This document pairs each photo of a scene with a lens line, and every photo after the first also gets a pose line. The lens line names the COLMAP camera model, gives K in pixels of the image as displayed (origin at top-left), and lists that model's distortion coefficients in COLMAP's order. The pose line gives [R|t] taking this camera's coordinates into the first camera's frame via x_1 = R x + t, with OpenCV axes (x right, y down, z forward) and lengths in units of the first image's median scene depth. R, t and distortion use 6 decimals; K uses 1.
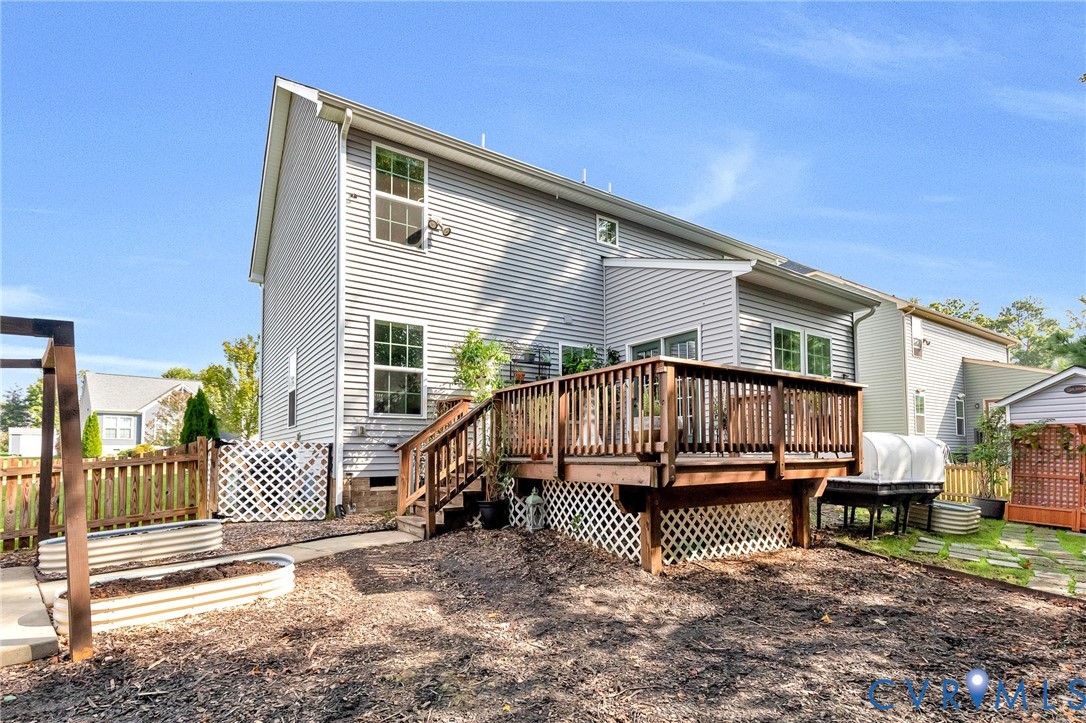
lens RADIAL K [[524.0, 0, 527.6], [0, 524.0, 425.1], [0, 0, 1]] dist [0.016464, -0.000415]
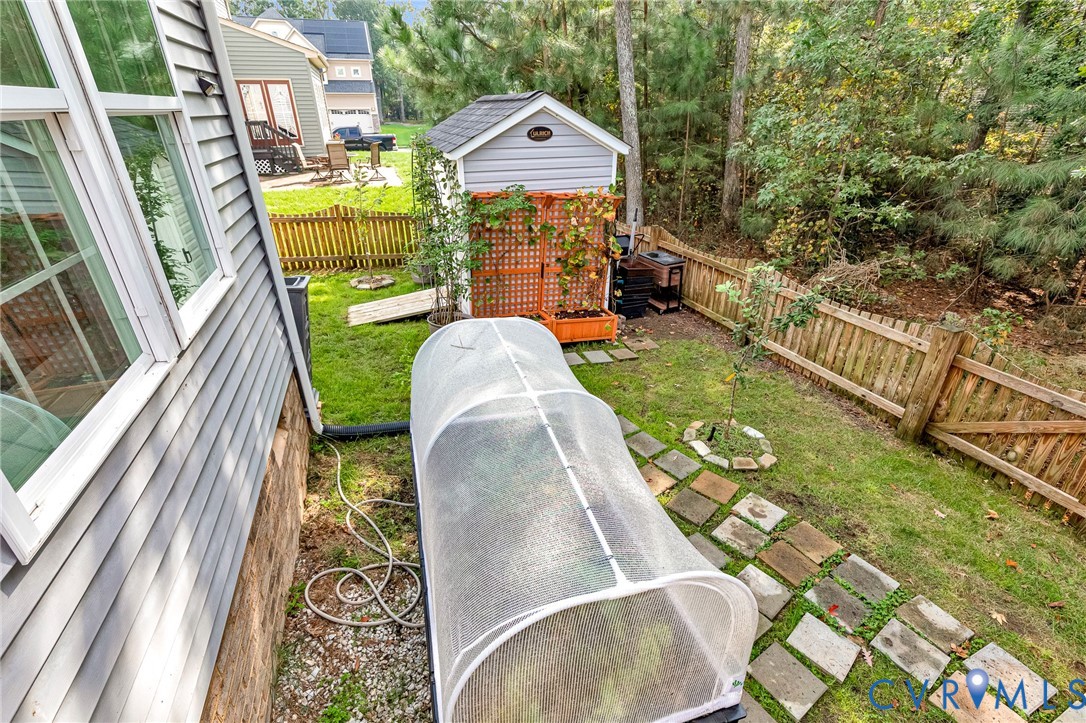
lens RADIAL K [[510.0, 0, 543.0], [0, 510.0, 361.5], [0, 0, 1]] dist [0.013312, 0.000155]
pose [[0.271358, -0.425420, 0.863355, 0.444012], [-0.051038, 0.889390, 0.454291, -0.118906], [-0.961124, -0.167339, 0.219630, 0.939049]]
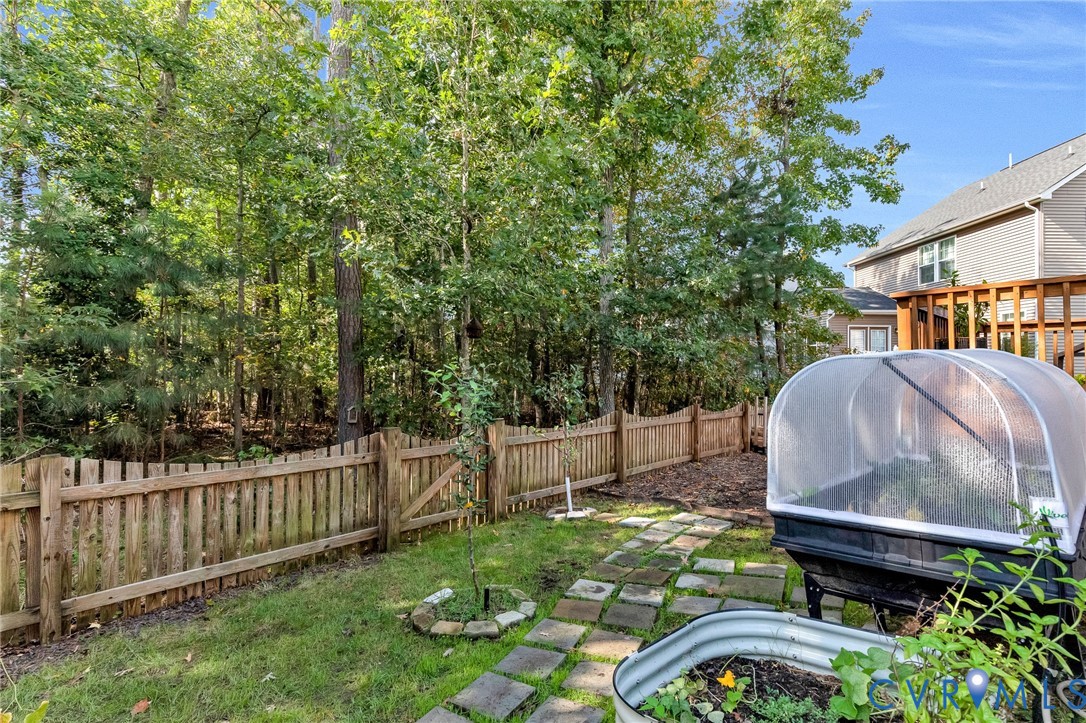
lens RADIAL K [[510.0, 0, 543.0], [0, 510.0, 361.5], [0, 0, 1]] dist [0.013312, 0.000155]
pose [[-0.982988, -0.005992, -0.183571, 0.974157], [0.009963, 0.996257, -0.085866, 0.048458], [0.183398, -0.086235, -0.979249, 1.275013]]
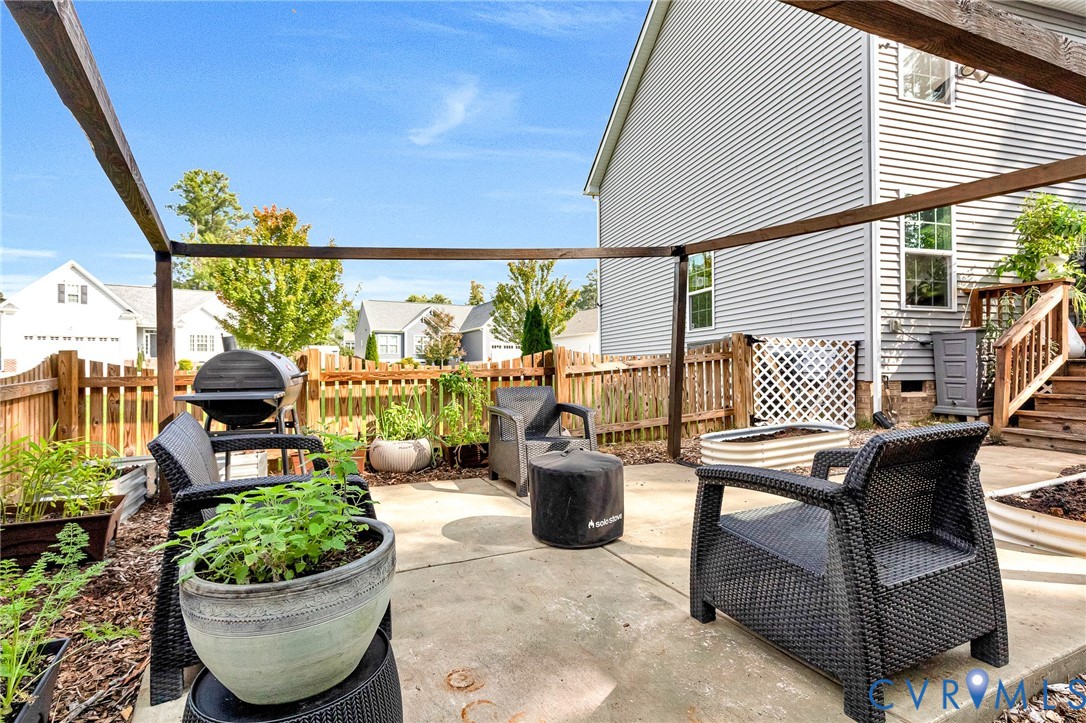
lens RADIAL K [[510.0, 0, 543.0], [0, 510.0, 361.5], [0, 0, 1]] dist [0.013312, 0.000155]
pose [[0.954958, -0.001633, -0.296737, -0.606538], [0.013228, 0.999225, 0.037070, 0.029723], [0.296446, -0.039326, 0.954240, 0.032855]]
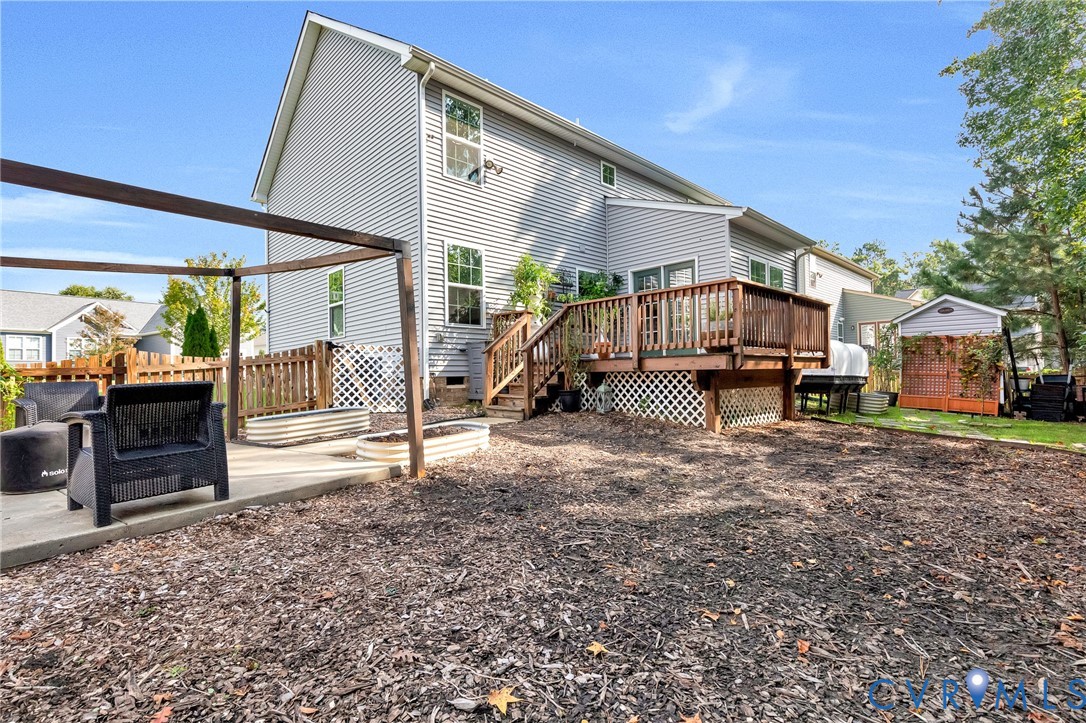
lens RADIAL K [[508.3, 0, 513.5], [0, 508.3, 365.9], [0, 0, 1]] dist [0.016539, -0.000035]
pose [[0.987456, -0.005188, 0.157809, -0.330845], [-0.000002, 0.999460, 0.032868, 0.036801], [-0.157894, -0.032456, 0.986922, -0.165247]]
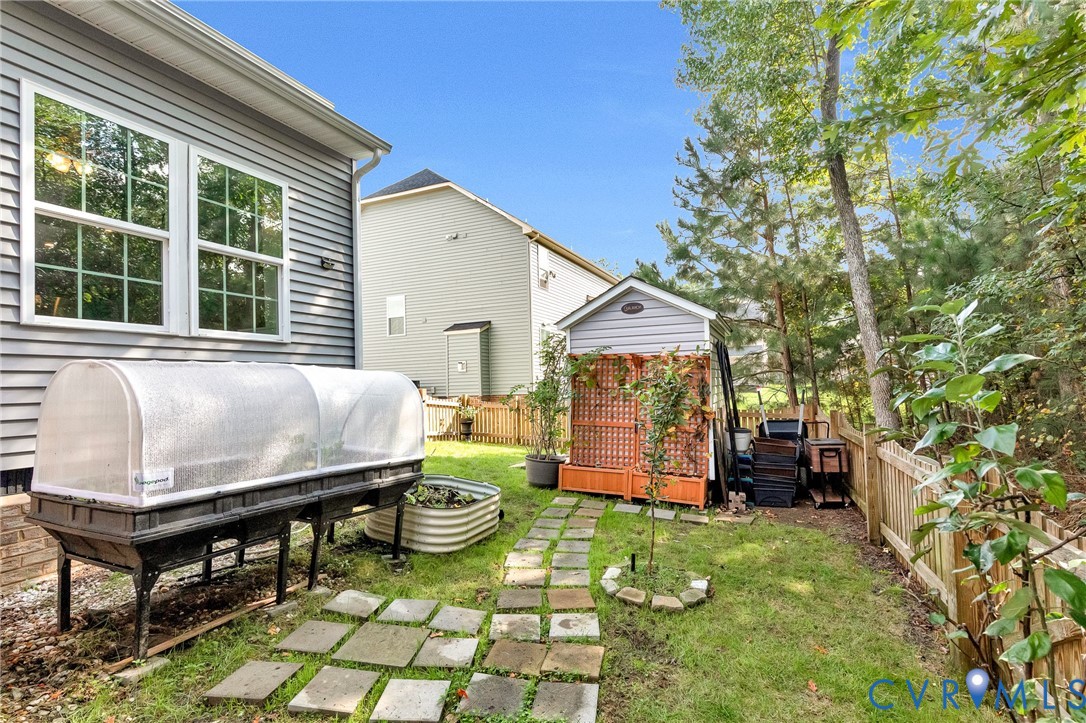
lens RADIAL K [[510.0, 0, 543.0], [0, 510.0, 361.5], [0, 0, 1]] dist [0.013312, 0.000155]
pose [[0.856901, 0.007668, 0.515424, 0.629705], [-0.006382, 0.999971, -0.004266, 0.014070], [-0.515441, 0.000367, 0.856925, 0.510826]]
